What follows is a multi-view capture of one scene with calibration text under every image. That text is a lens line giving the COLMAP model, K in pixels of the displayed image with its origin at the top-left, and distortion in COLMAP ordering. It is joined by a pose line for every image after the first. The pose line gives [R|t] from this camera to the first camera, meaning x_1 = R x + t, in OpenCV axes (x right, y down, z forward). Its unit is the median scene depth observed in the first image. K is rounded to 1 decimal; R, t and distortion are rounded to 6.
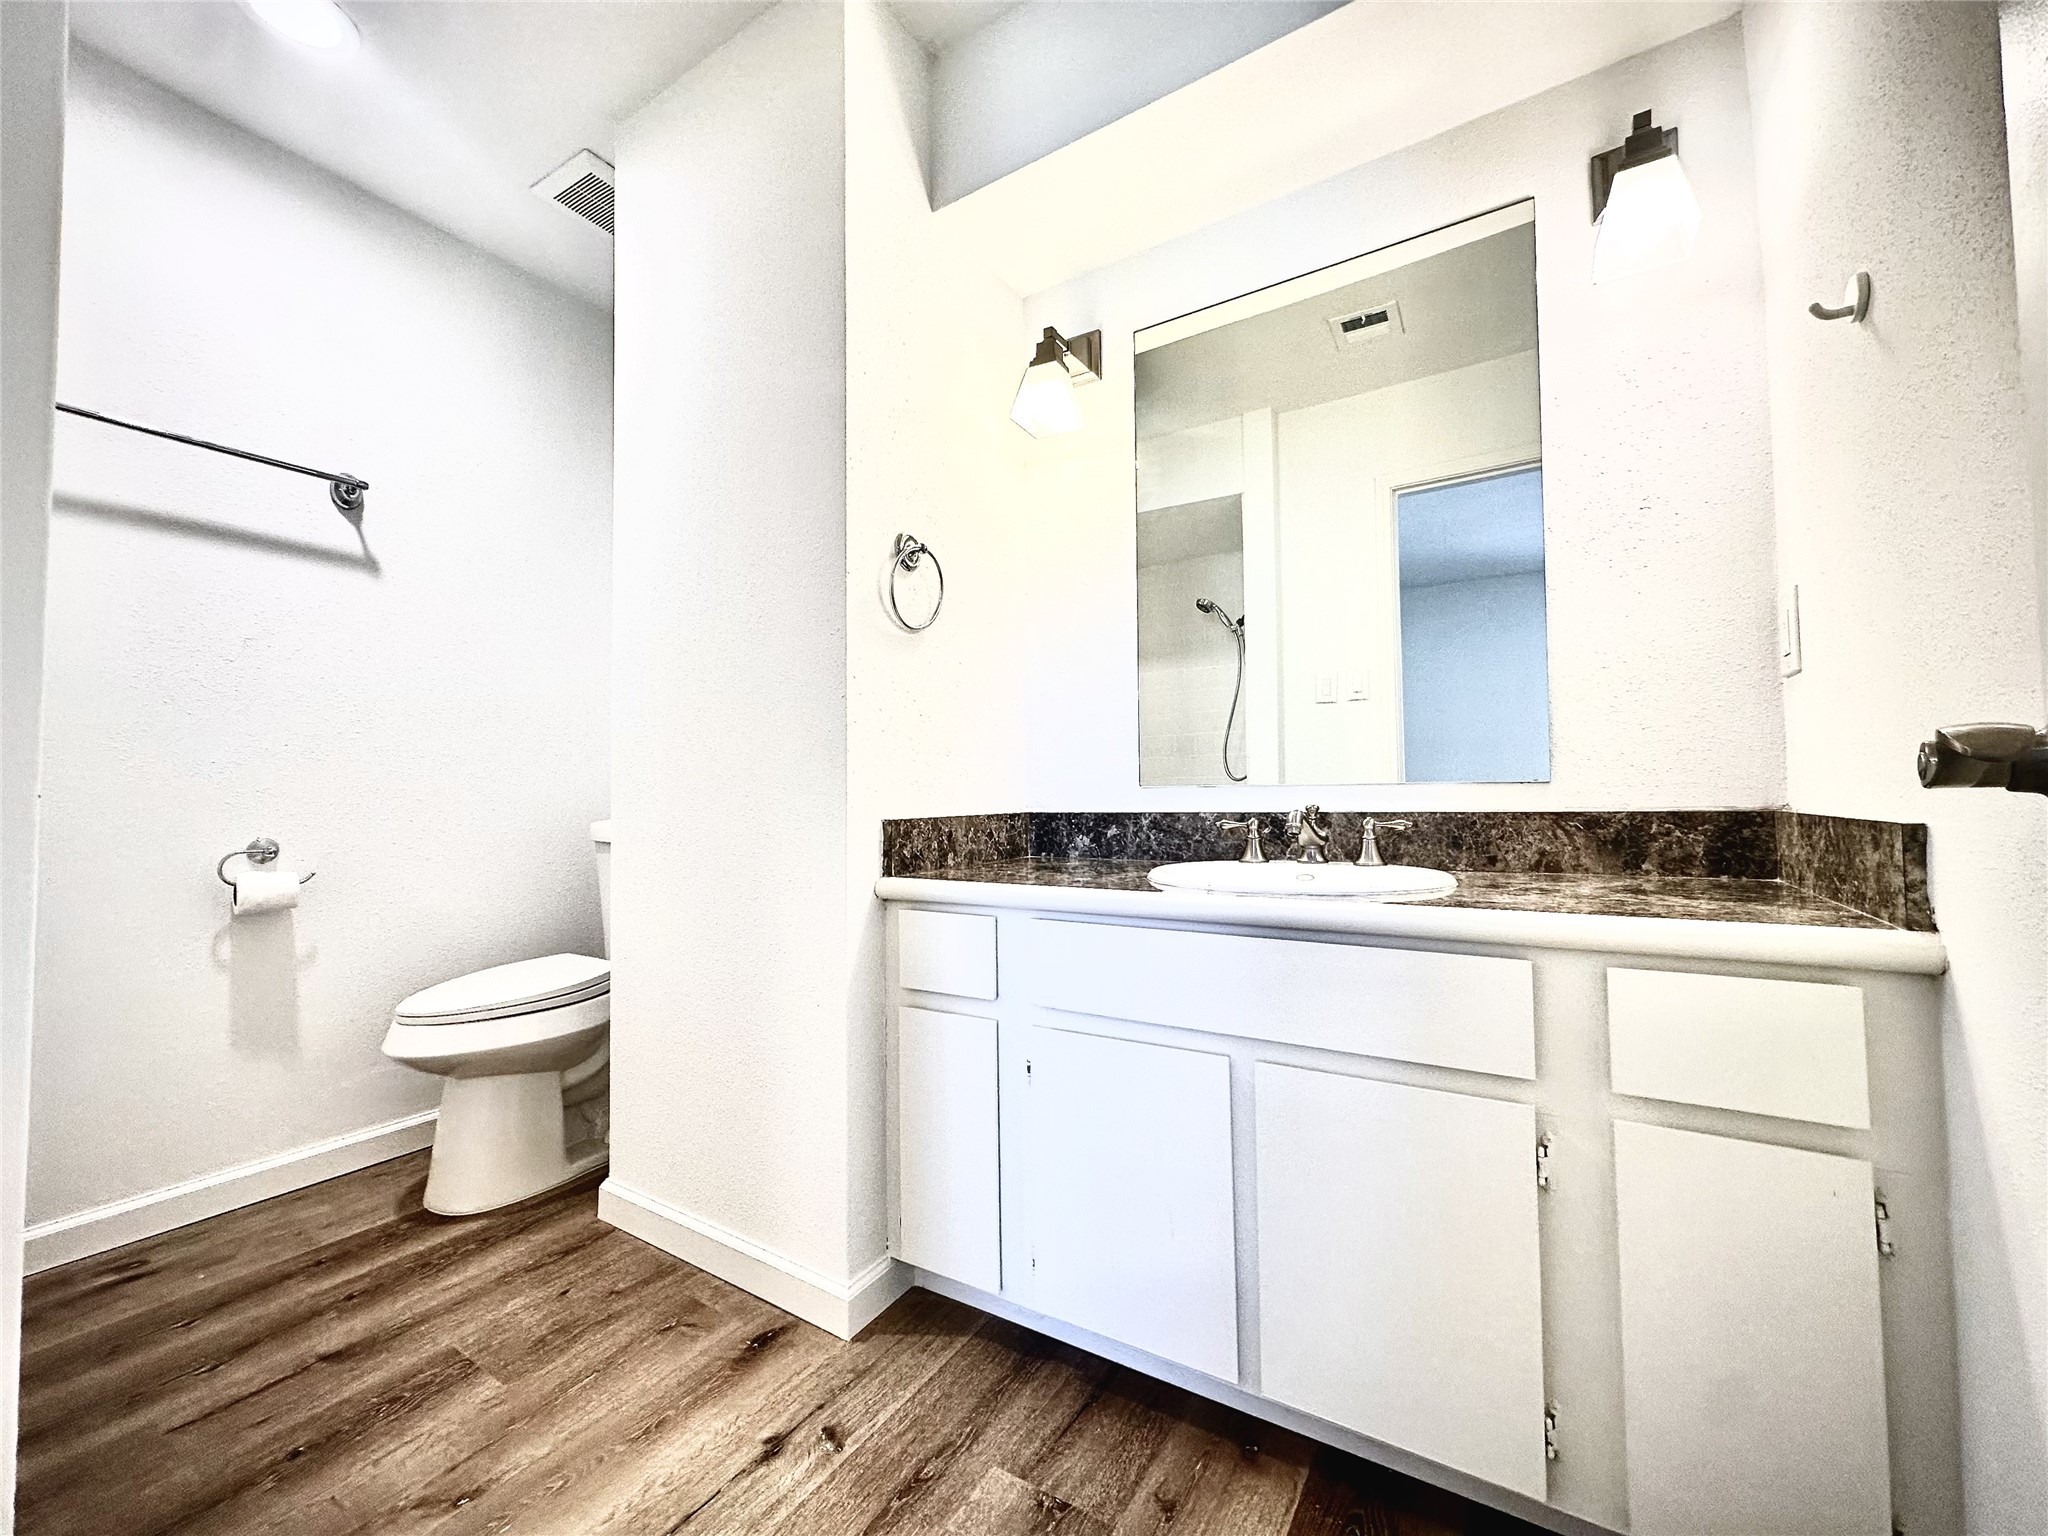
lens RADIAL K [[813.6, 0, 1028.4], [0, 813.6, 770.3], [0, 0, 1]] dist [-0.000710, 0.000042]
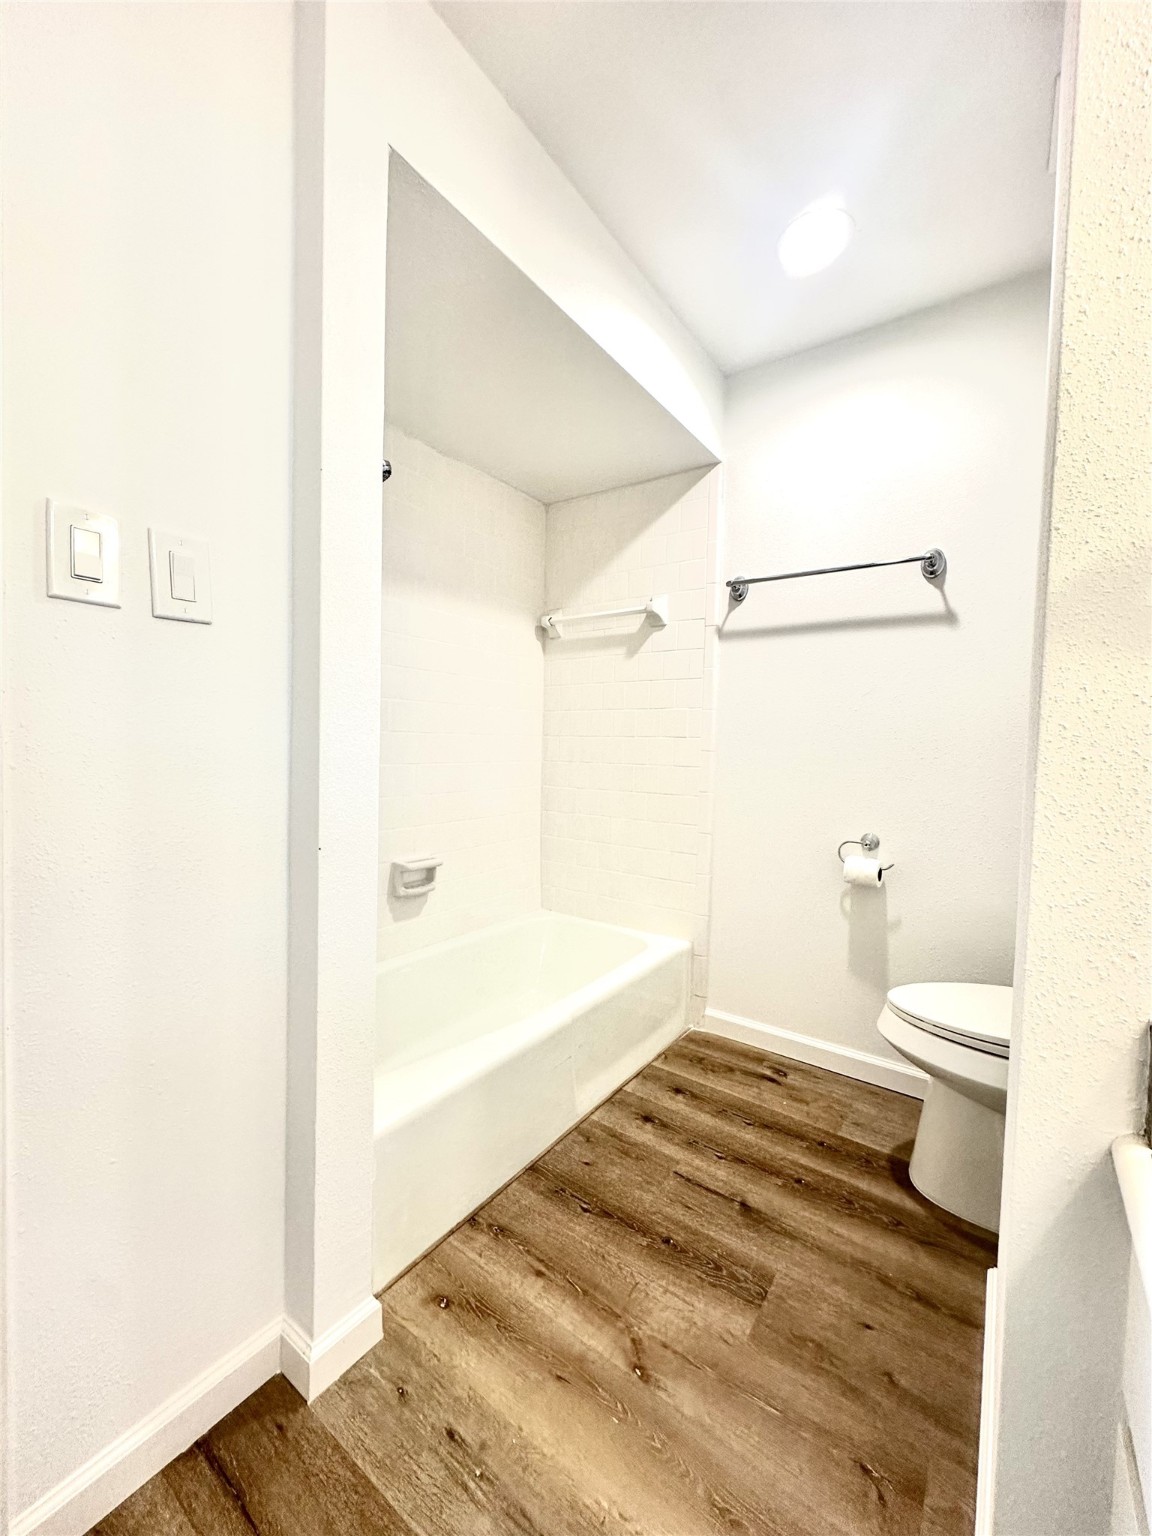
lens RADIAL K [[610.2, 0, 582.1], [0, 610.2, 768.4], [0, 0, 1]] dist [-0.000710, 0.000042]
pose [[-0.073438, 0.052689, -0.995907, 0.189106], [0.013700, 0.998563, 0.051819, -0.111793], [0.997206, -0.009839, -0.074054, 0.689152]]
